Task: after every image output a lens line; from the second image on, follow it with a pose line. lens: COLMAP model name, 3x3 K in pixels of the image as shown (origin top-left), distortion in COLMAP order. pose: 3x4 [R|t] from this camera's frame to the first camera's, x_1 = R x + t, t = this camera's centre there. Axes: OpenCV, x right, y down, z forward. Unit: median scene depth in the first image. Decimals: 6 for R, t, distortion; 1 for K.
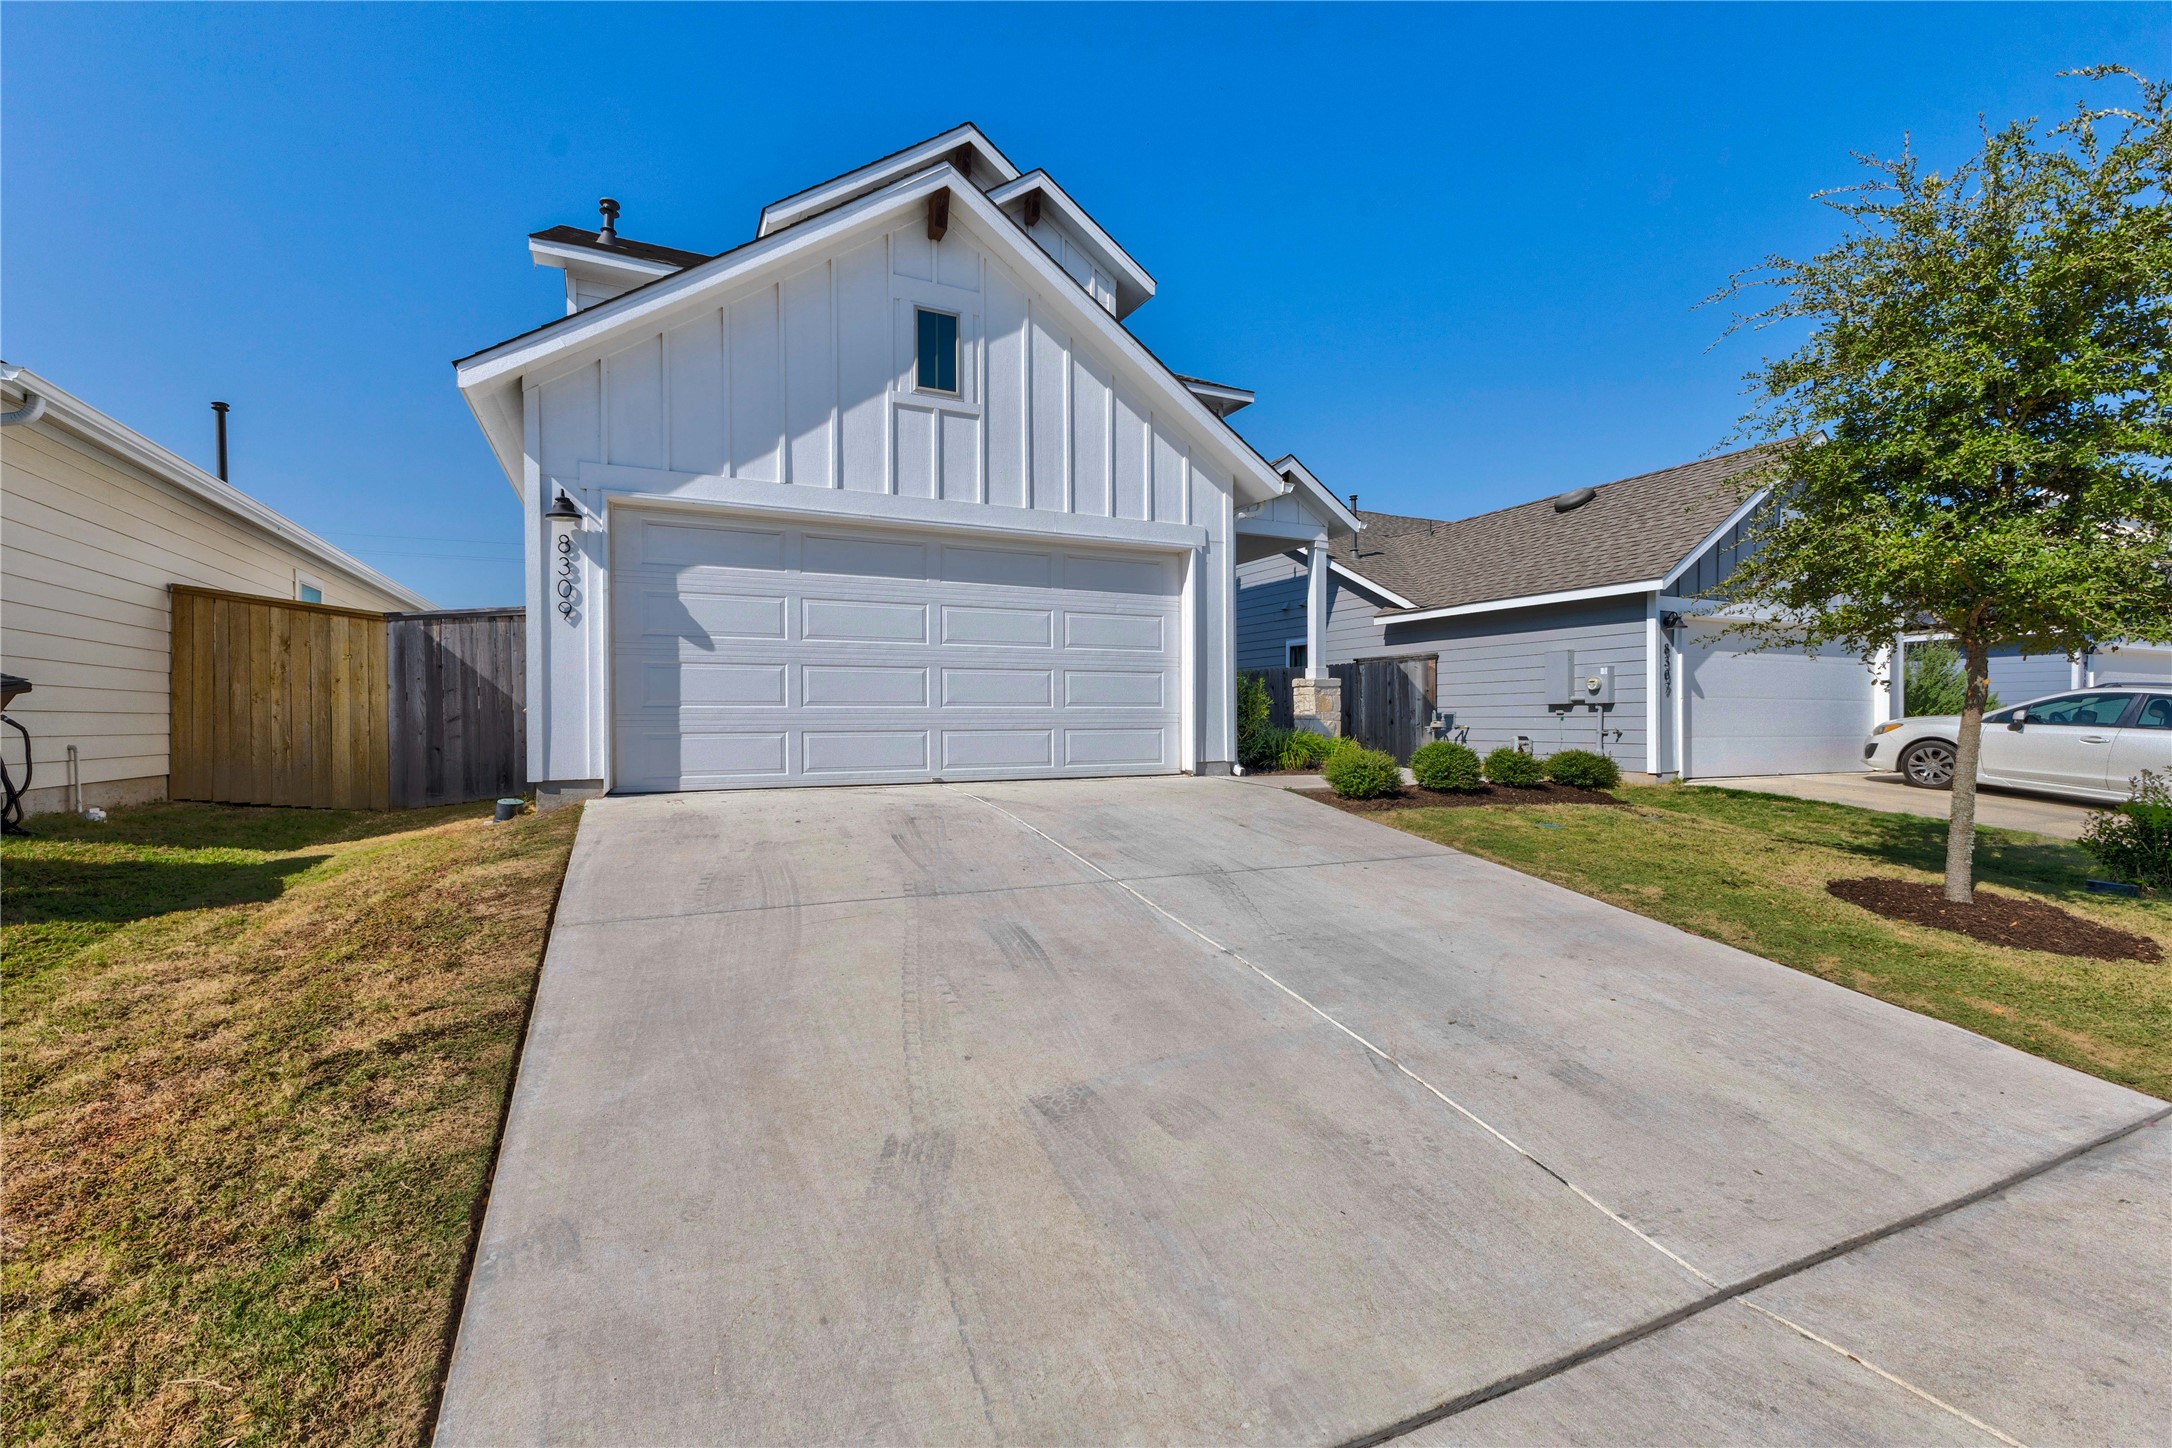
lens RADIAL K [[948.4, 0, 1091.8], [0, 948.4, 722.1], [0, 0, 1]] dist [0.005086, 0.000766]
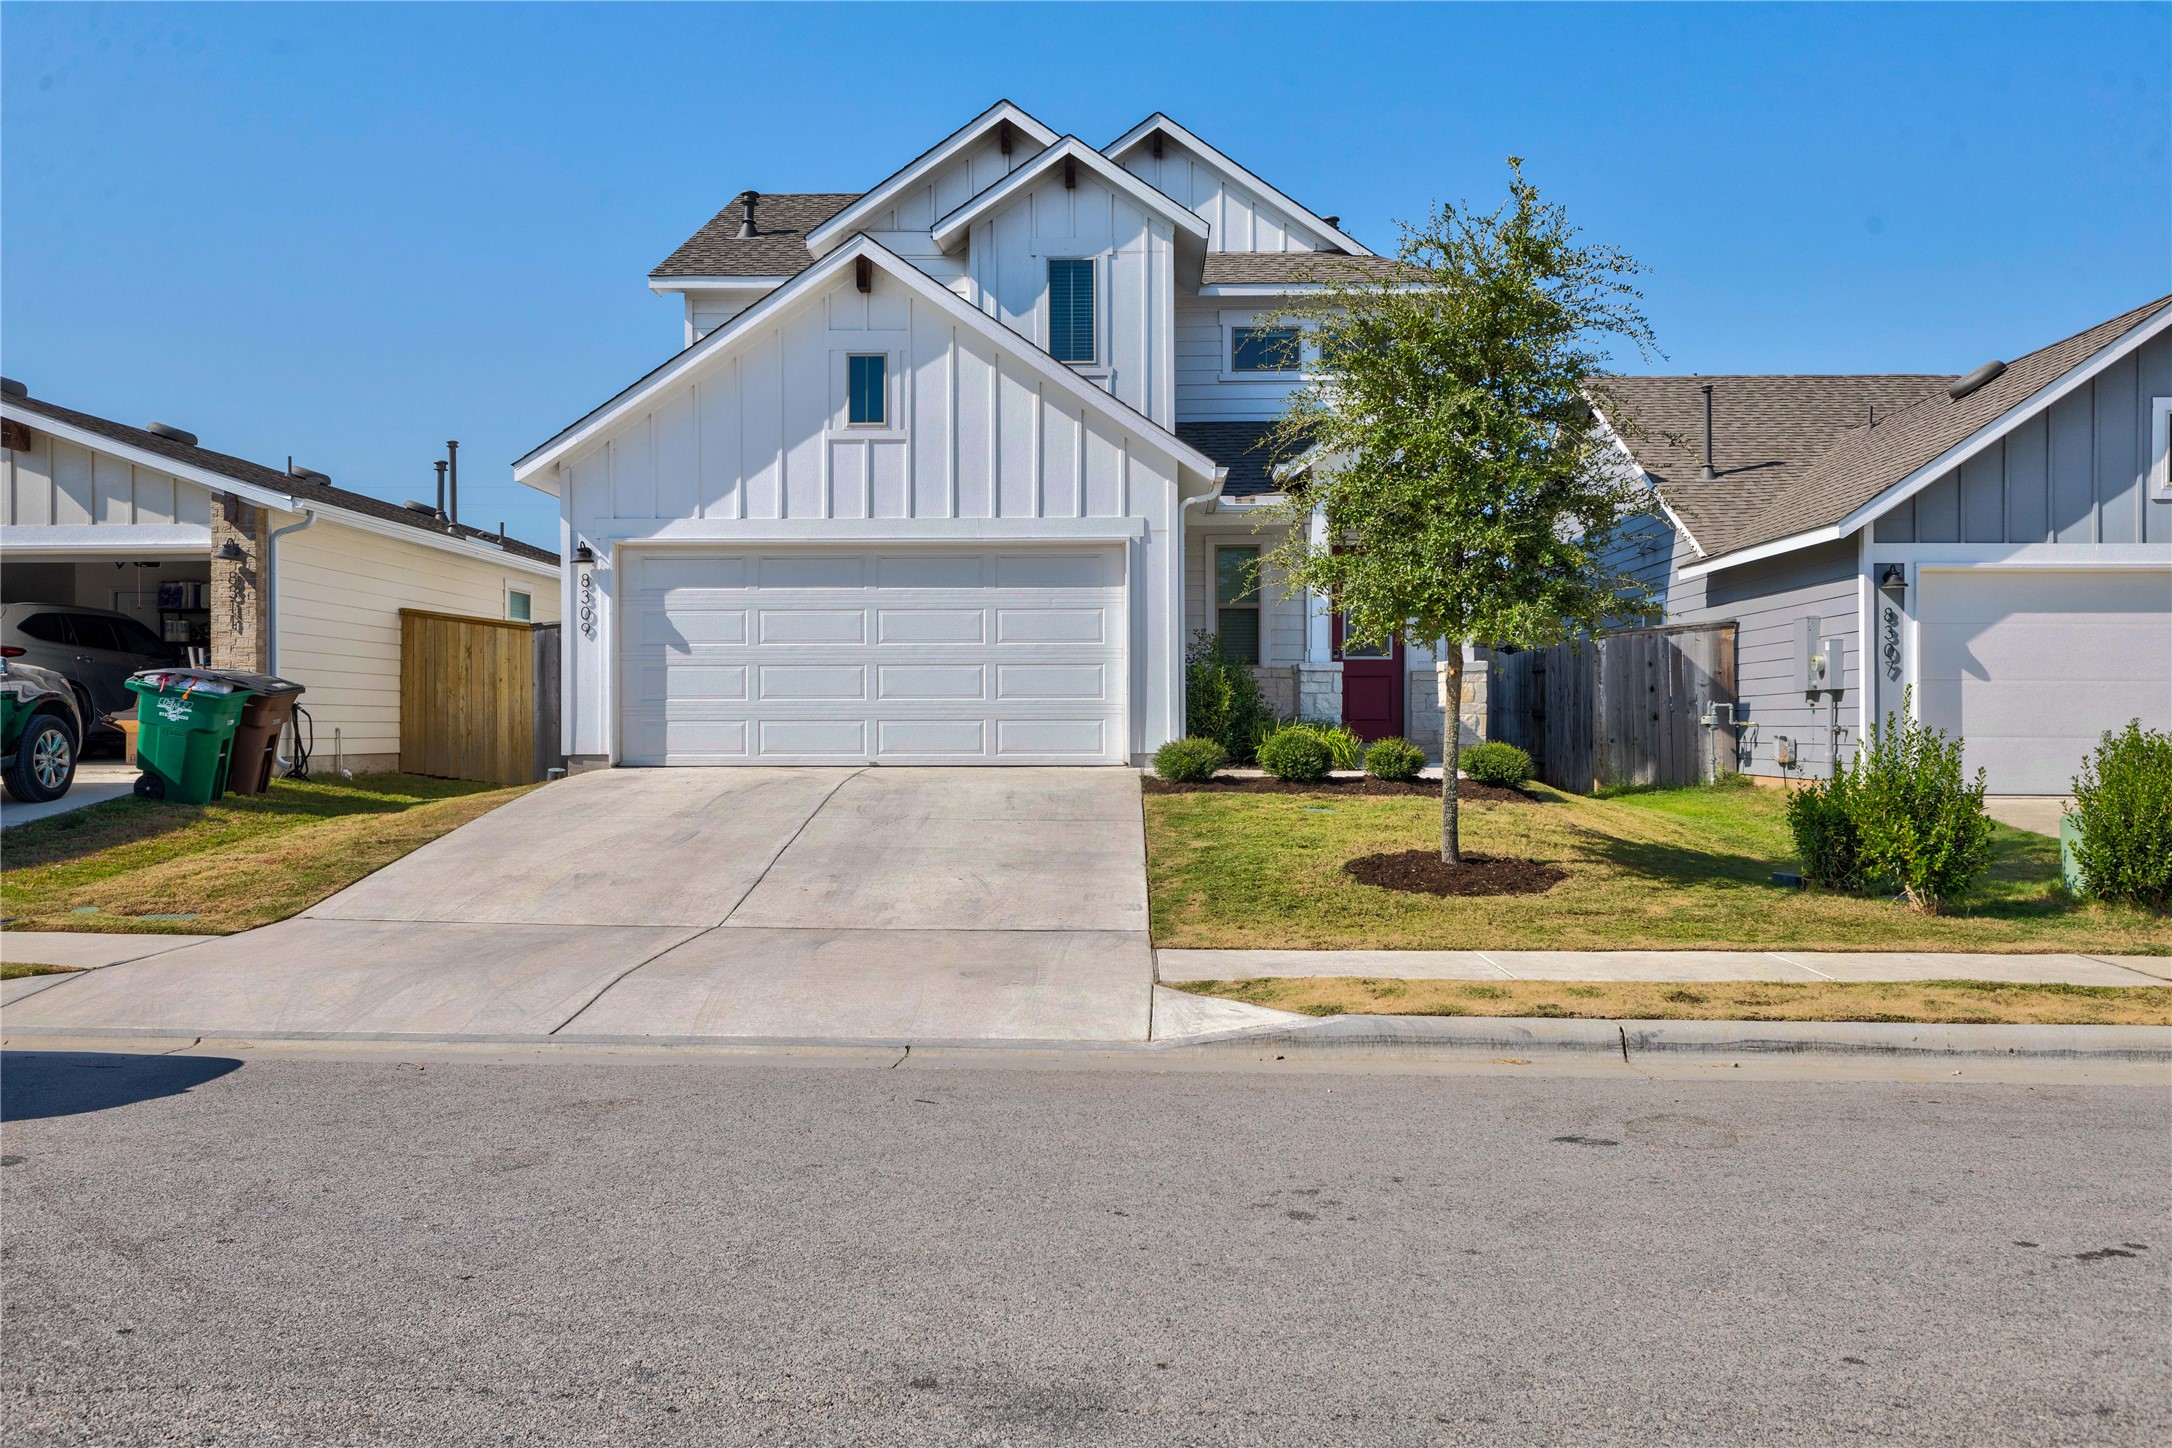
lens RADIAL K [[1816.4, 0, 1082.1], [0, 1816.4, 729.3], [0, 0, 1]] dist [0.014528, 0.000507]
pose [[0.881705, 0.003903, -0.471785, 1.078423], [-0.003006, 0.999992, 0.002654, 0.013358], [0.471792, -0.000922, 0.881710, -0.794579]]
